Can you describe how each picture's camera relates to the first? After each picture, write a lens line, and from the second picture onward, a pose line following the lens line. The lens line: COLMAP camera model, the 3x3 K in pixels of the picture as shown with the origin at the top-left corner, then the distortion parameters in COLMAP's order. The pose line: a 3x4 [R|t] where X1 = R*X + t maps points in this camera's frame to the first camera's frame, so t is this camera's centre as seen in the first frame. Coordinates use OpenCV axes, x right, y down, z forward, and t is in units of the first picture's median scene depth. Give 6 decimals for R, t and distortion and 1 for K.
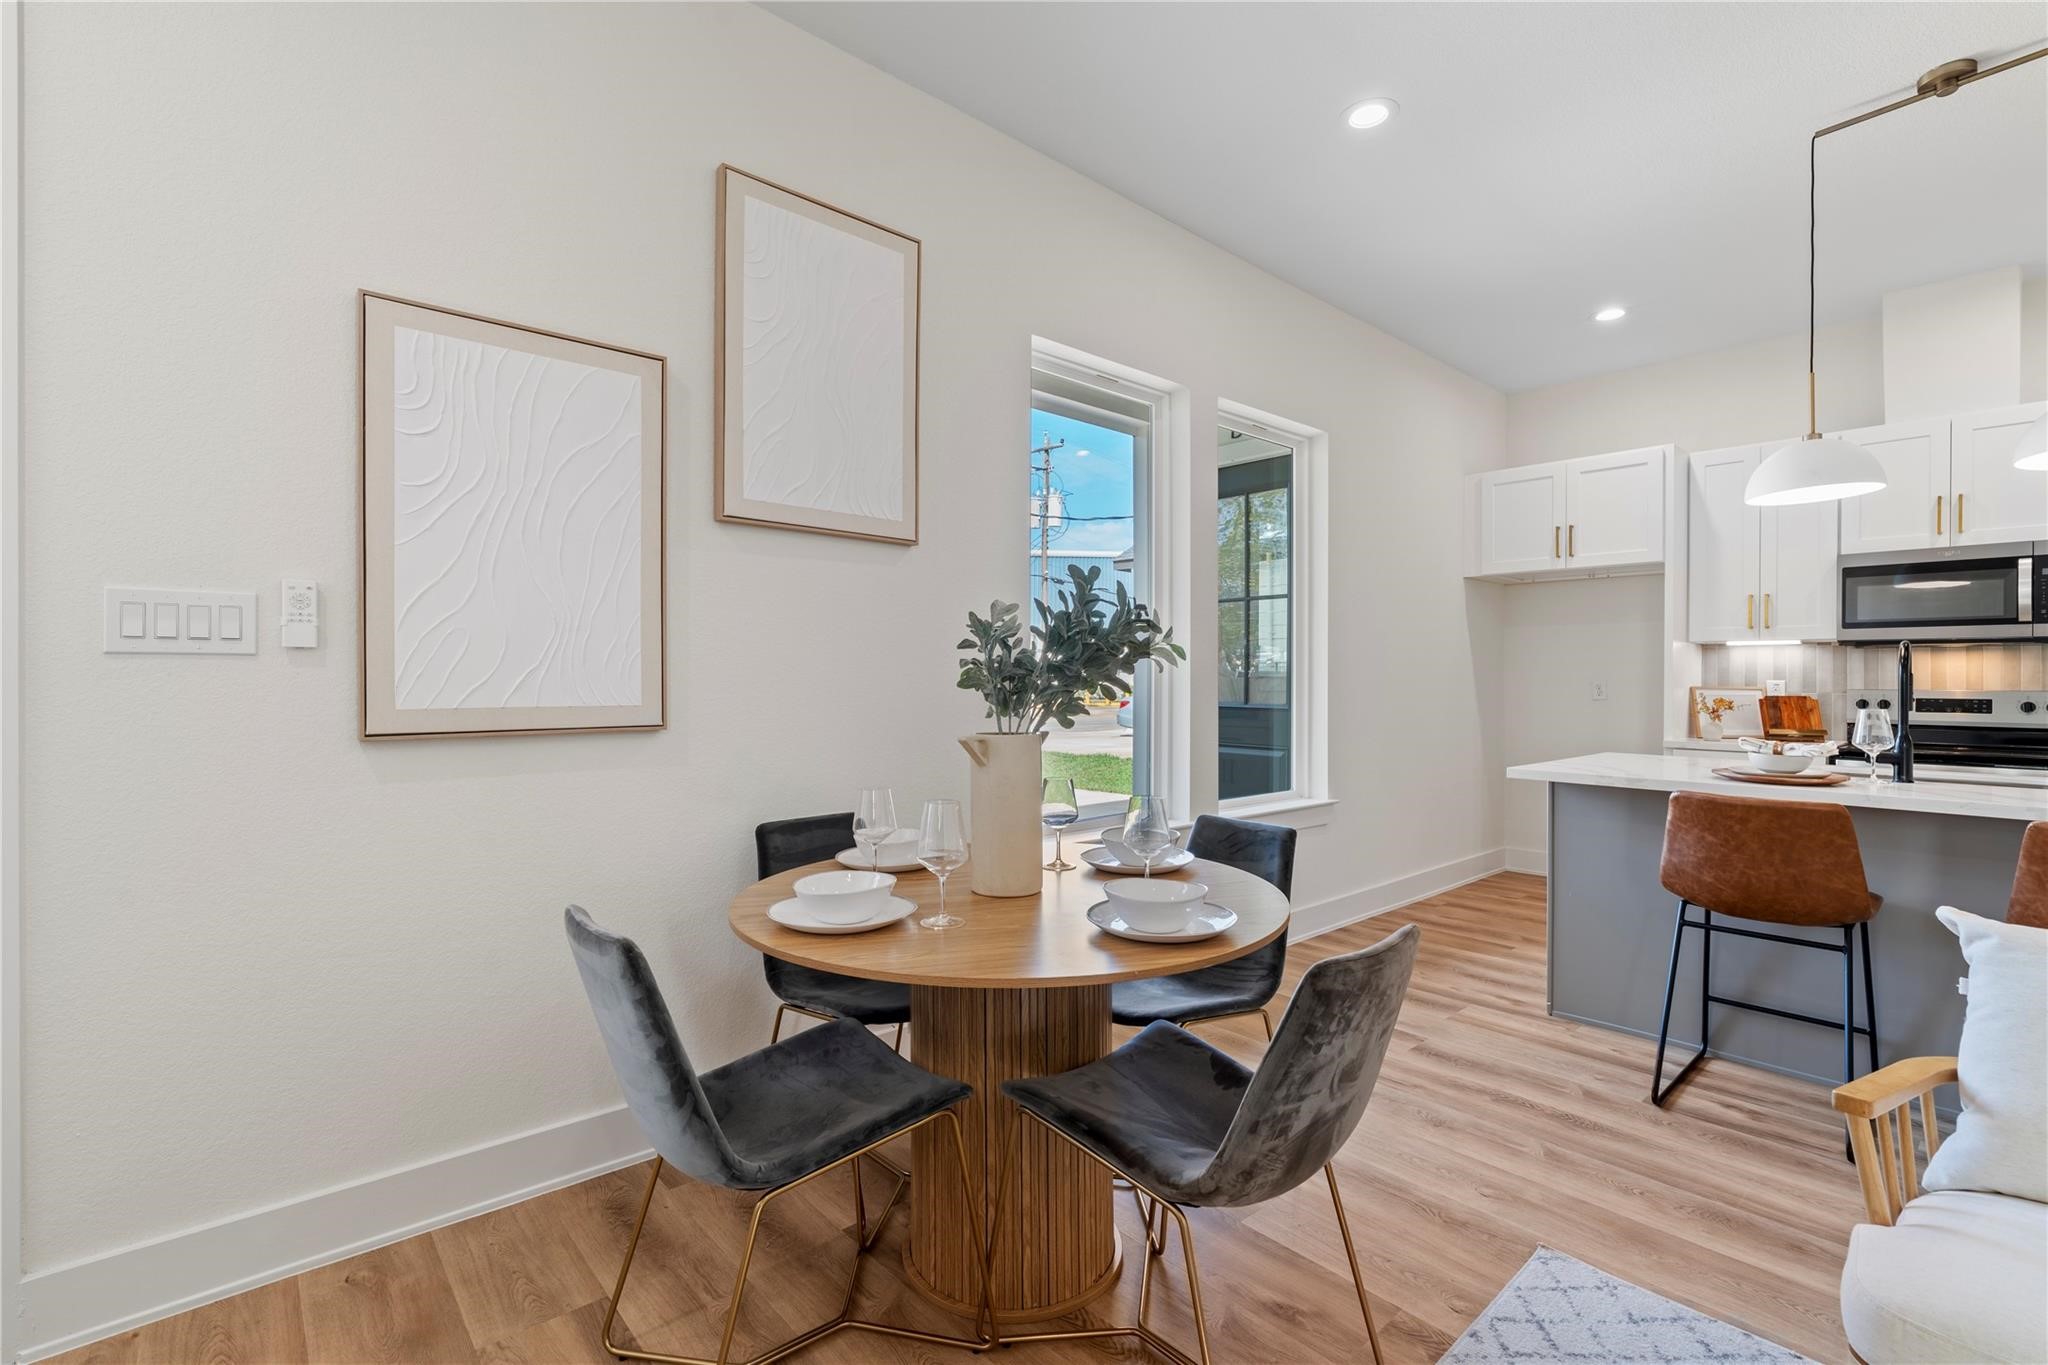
lens RADIAL K [[917.3, 0, 1021.5], [0, 917.3, 677.8], [0, 0, 1]] dist [-0.004242, -0.000103]
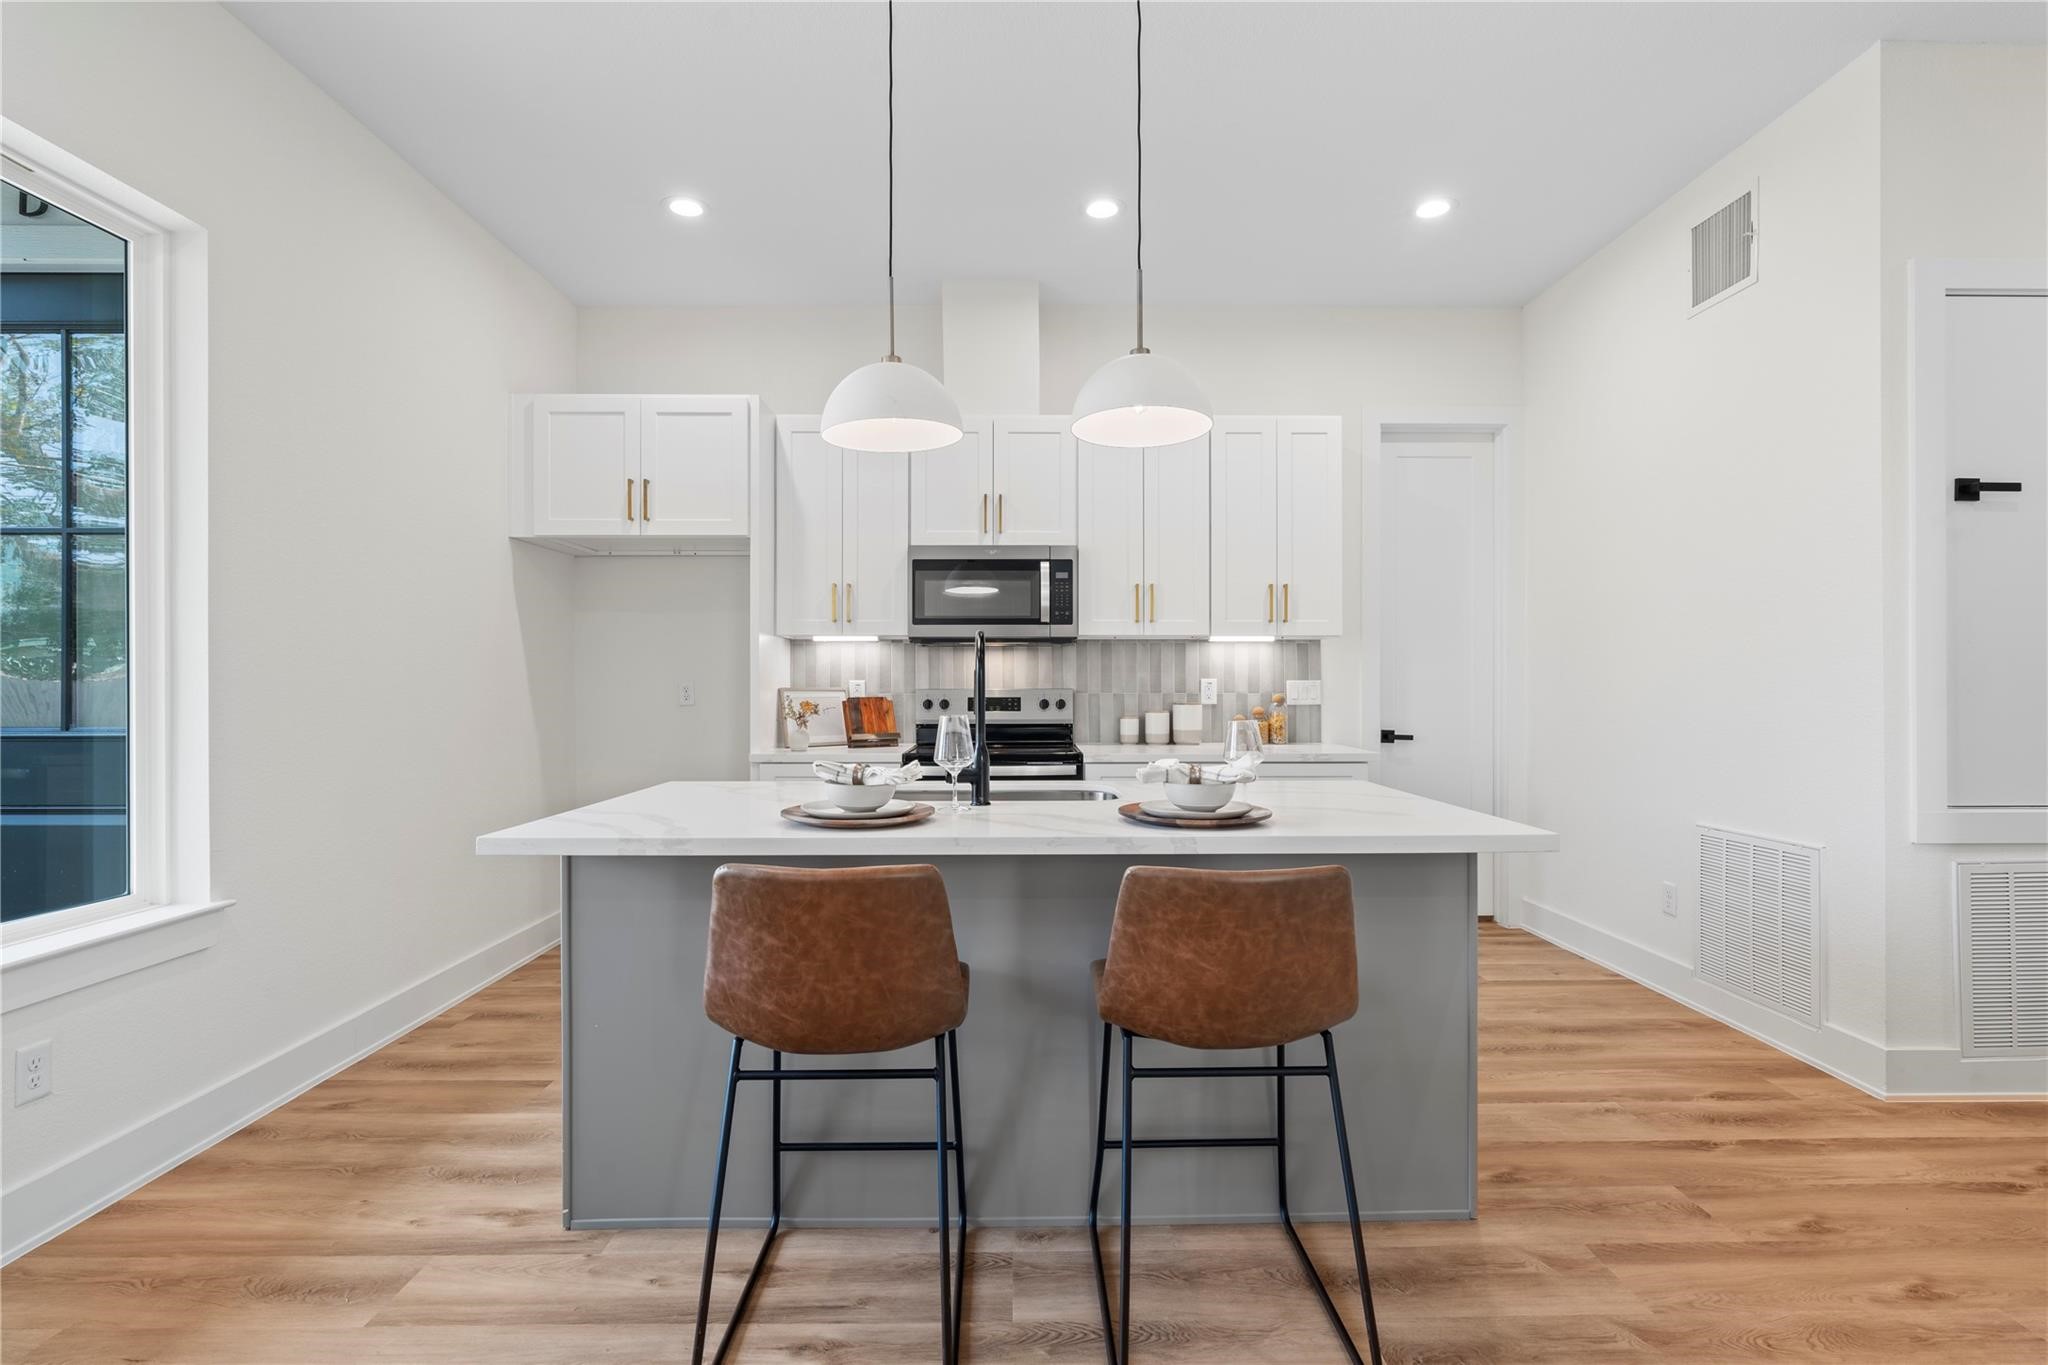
lens RADIAL K [[968.5, 0, 1024.0], [0, 968.5, 682.5], [0, 0, 1]] dist [-0.000025, 0.000290]
pose [[0.653424, -0.006043, 0.756968, 0.238815], [0.004741, 0.999981, 0.003891, 0.002445], [-0.756977, 0.001046, 0.653441, 0.286404]]
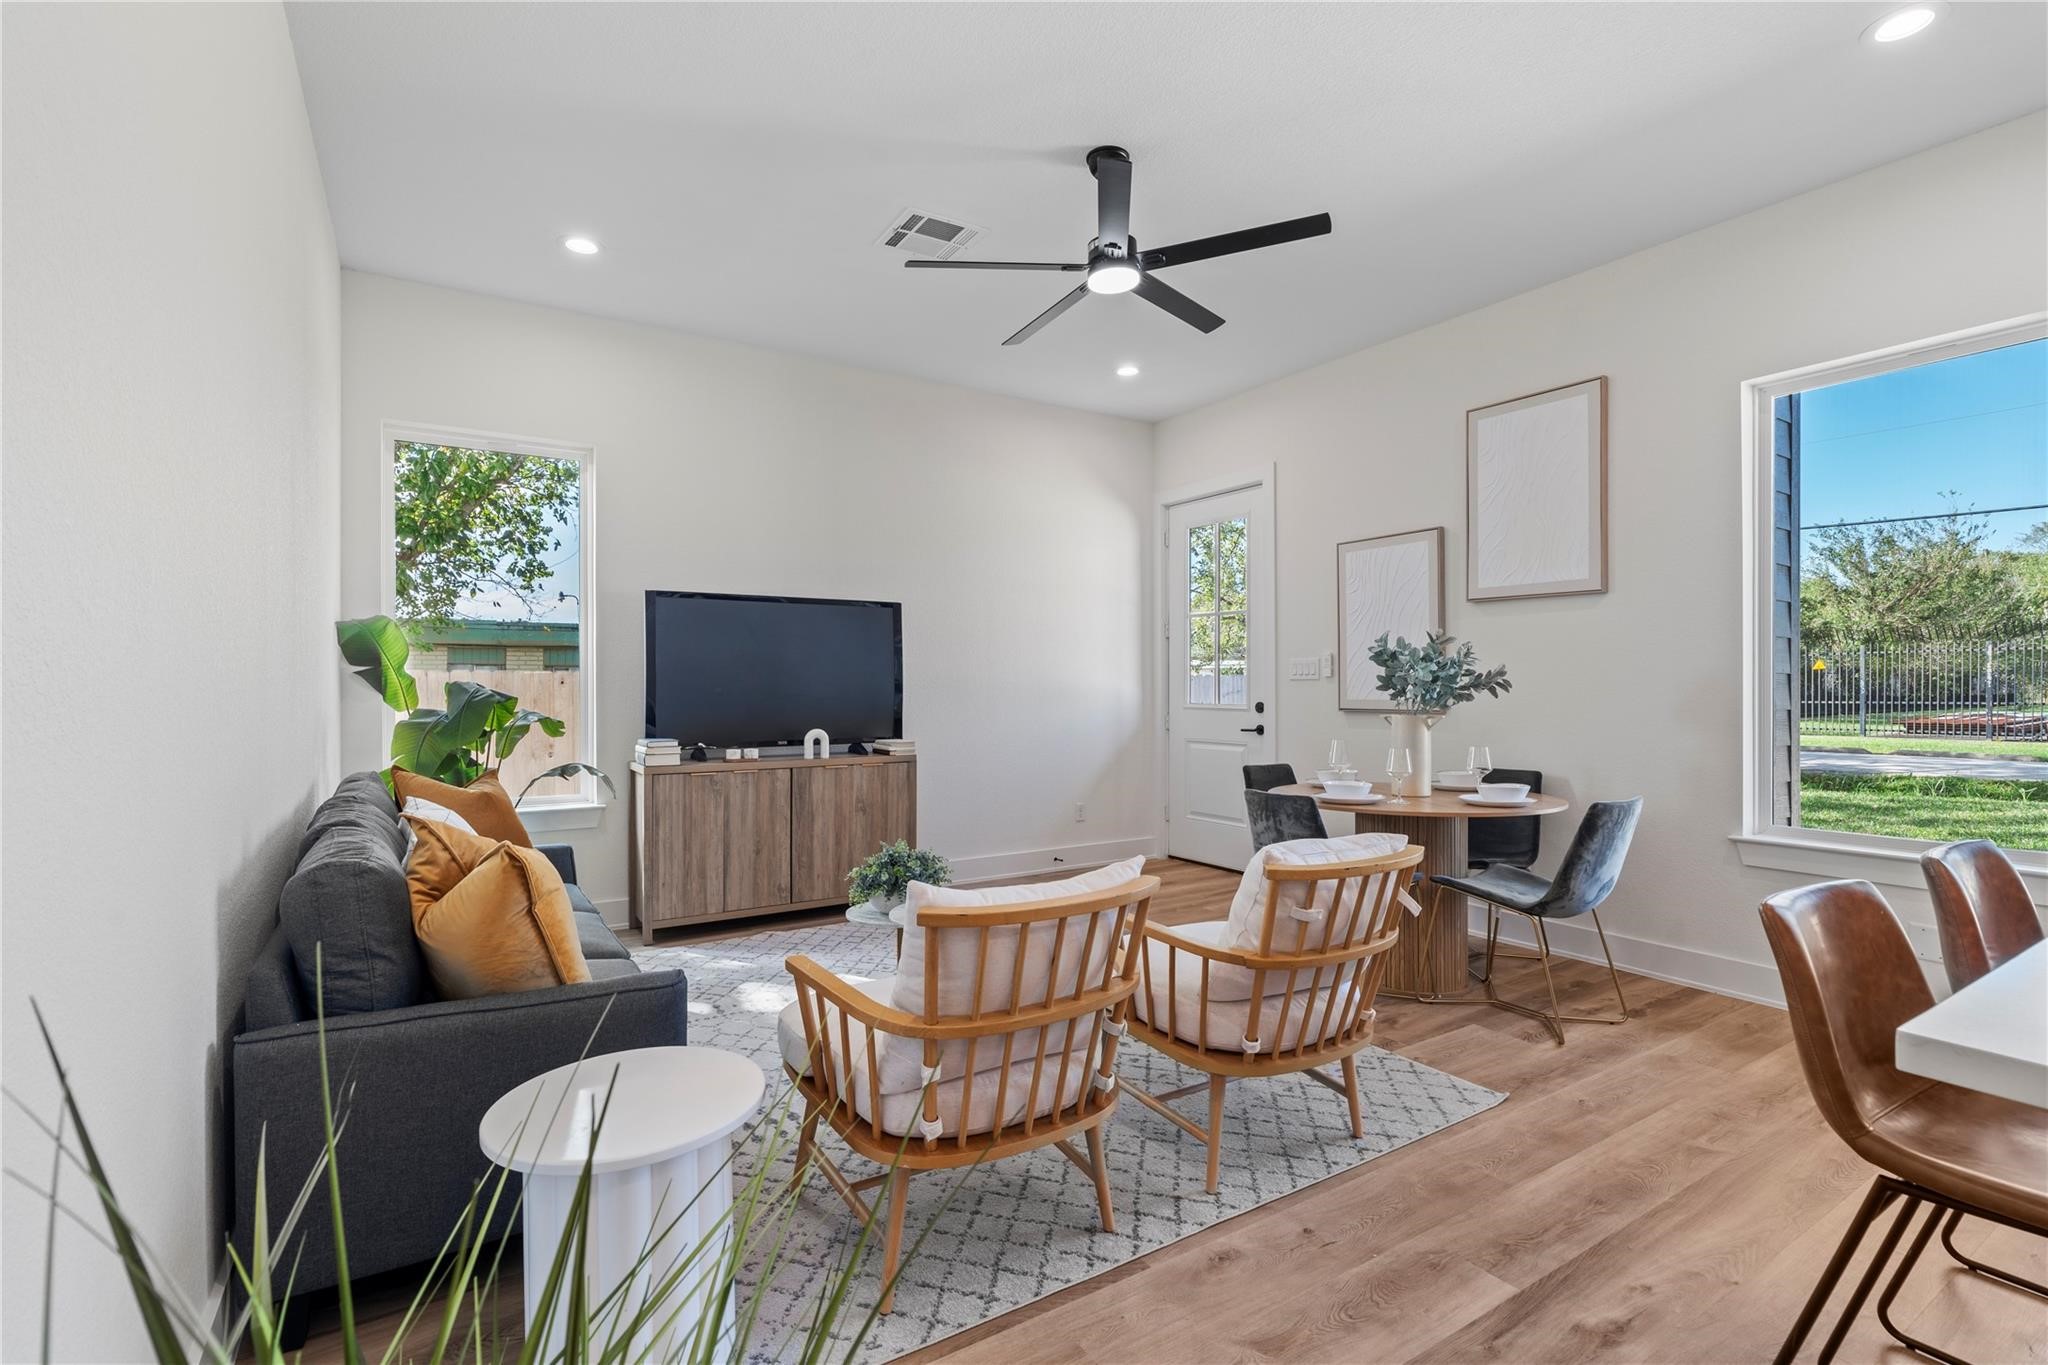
lens RADIAL K [[917.3, 0, 1021.5], [0, 917.3, 677.8], [0, 0, 1]] dist [-0.004242, -0.000103]
pose [[-0.152554, -0.015633, -0.988171, 1.037738], [-0.001593, 0.999877, -0.015572, 0.007722], [0.988294, -0.000802, -0.152561, 0.245239]]
